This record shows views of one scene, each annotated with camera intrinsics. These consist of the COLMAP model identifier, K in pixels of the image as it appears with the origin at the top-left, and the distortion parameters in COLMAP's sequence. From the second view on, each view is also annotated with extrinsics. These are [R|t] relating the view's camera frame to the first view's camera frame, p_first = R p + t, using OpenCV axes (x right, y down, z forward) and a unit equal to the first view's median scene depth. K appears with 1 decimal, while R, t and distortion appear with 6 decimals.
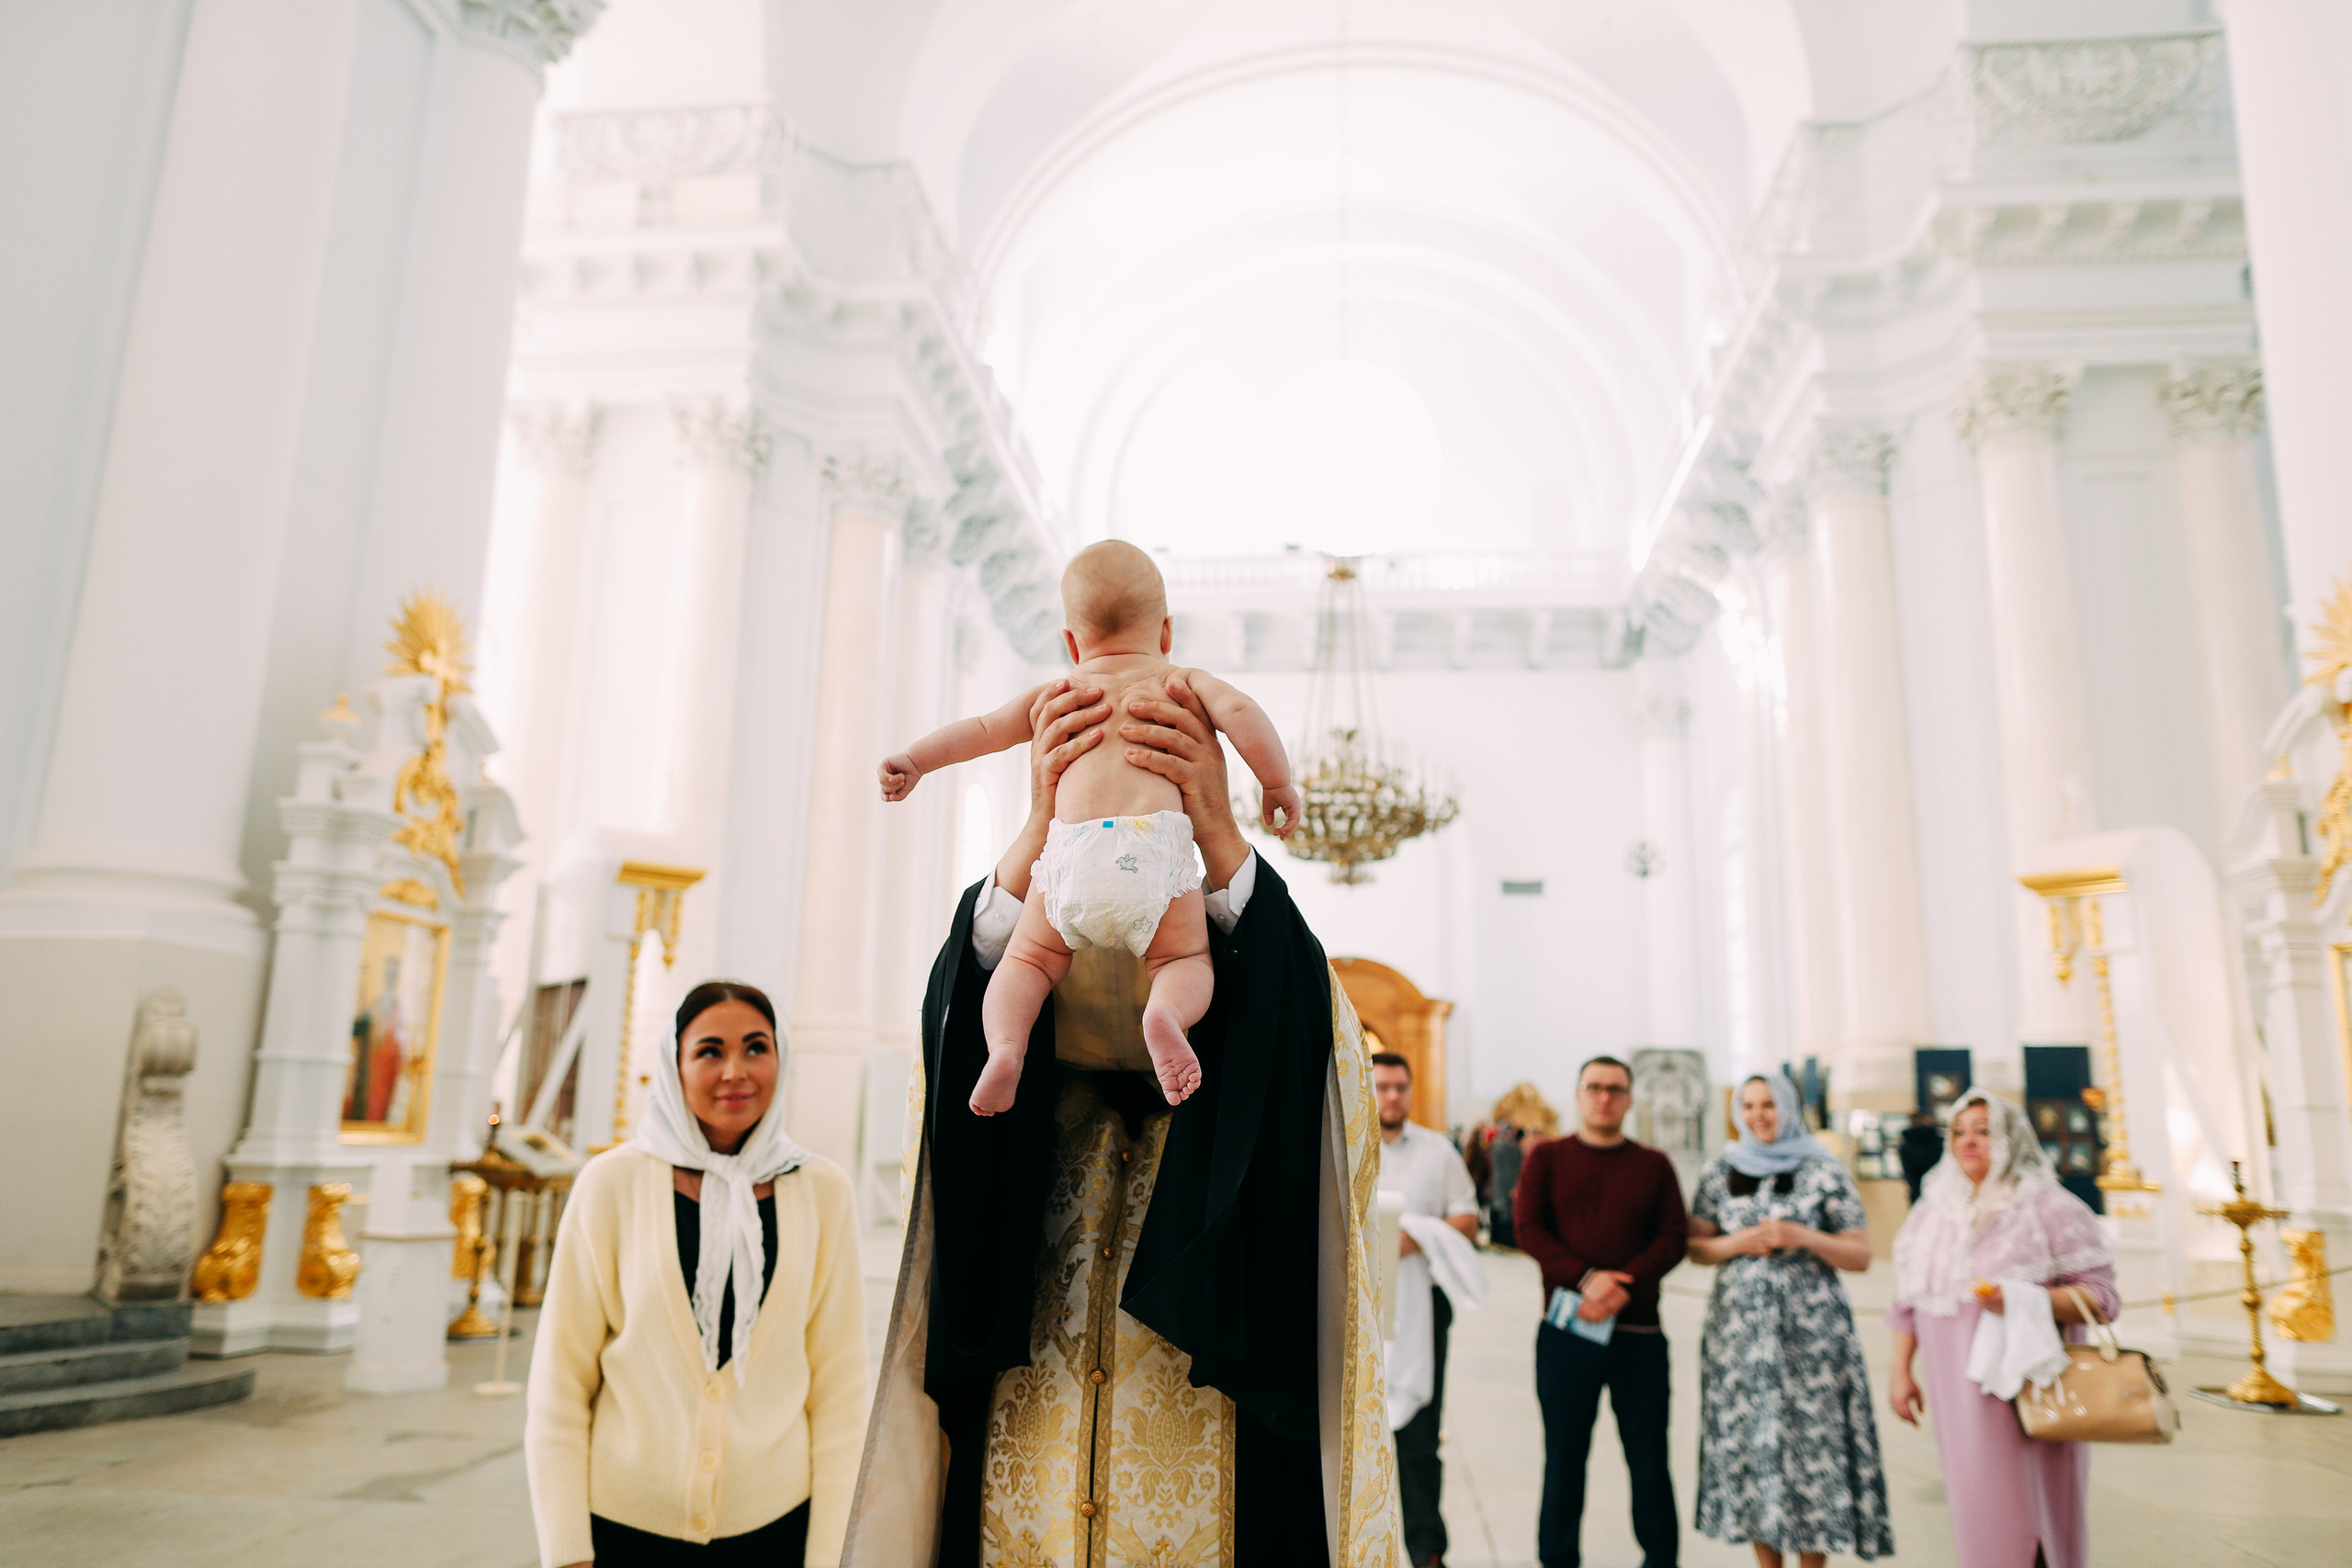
lens RADIAL K [[1608.2, 0, 1169.6], [0, 1608.2, 781.9], [0, 0, 1]] dist [-0.049421, 0.042857]
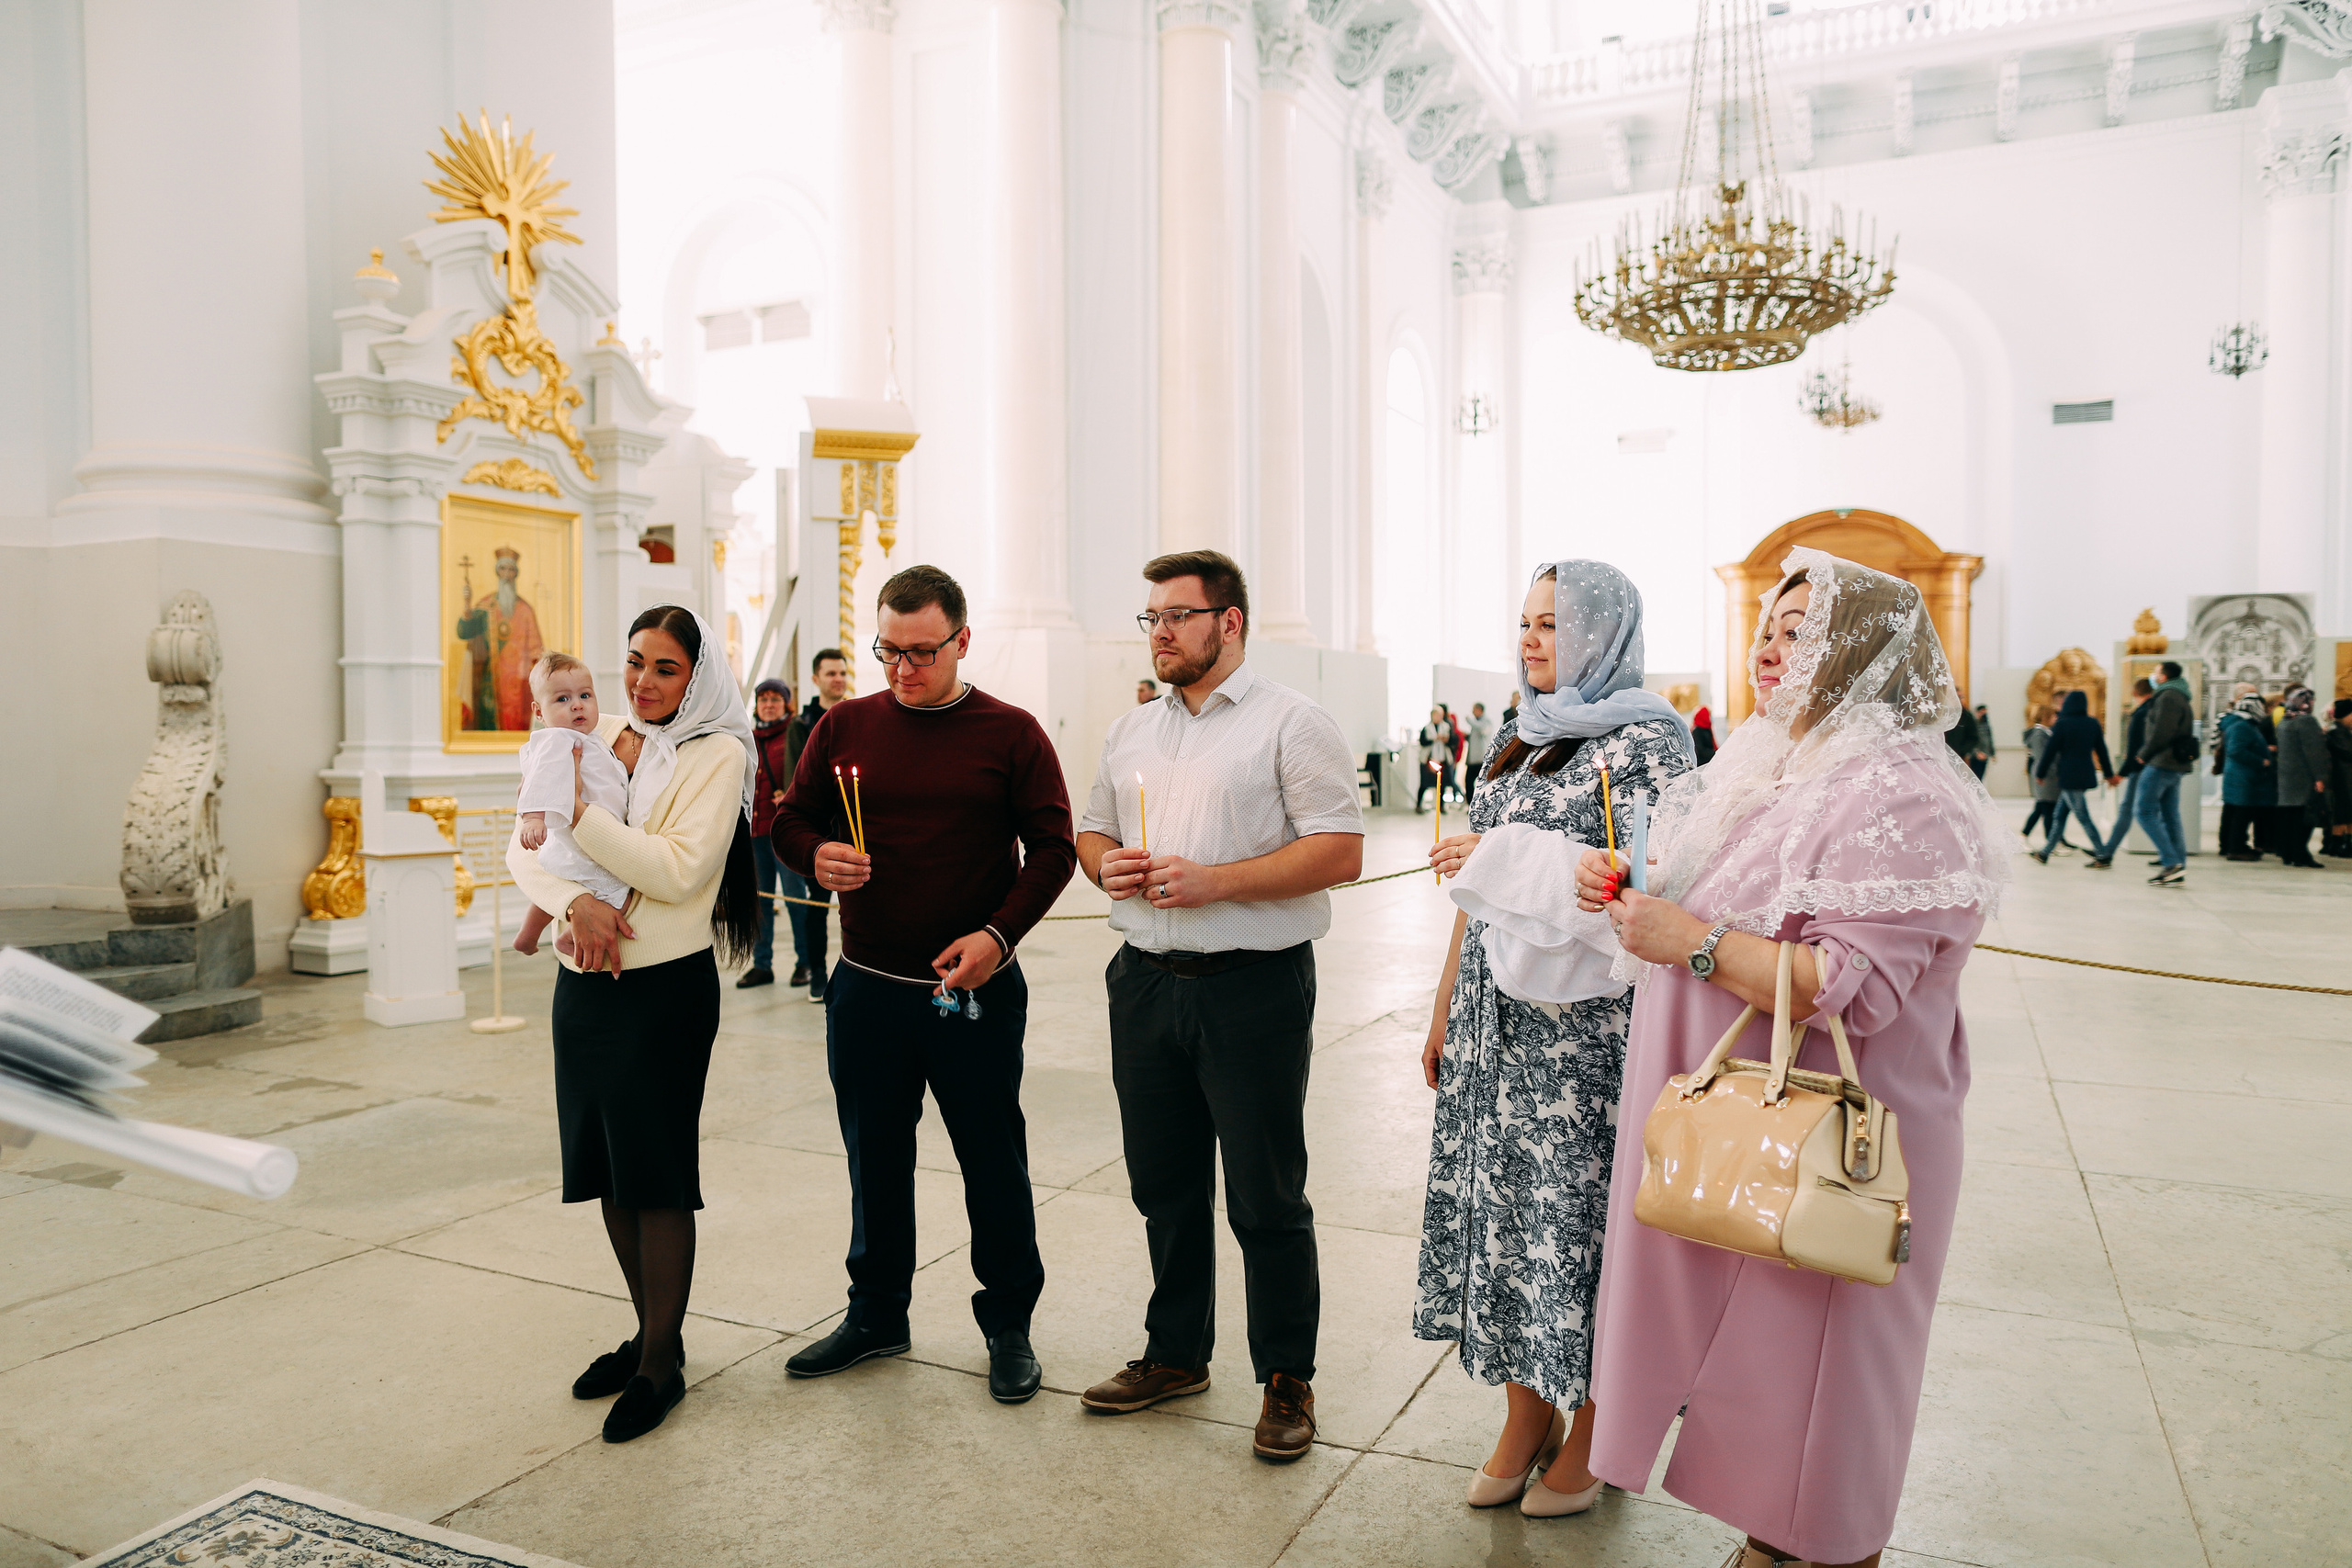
lens RADIAL K [[1608.2, 0, 1174.8], [0, 1608.2, 795.4], [0, 0, 1]] dist [-0.049421, 0.042857]
pose [[0.944962, -0.014966, -0.326836, 0.153477], [0.096892, 0.966944, 0.235861, 0.065294], [0.312503, -0.254548, 0.915176, 0.247758]]
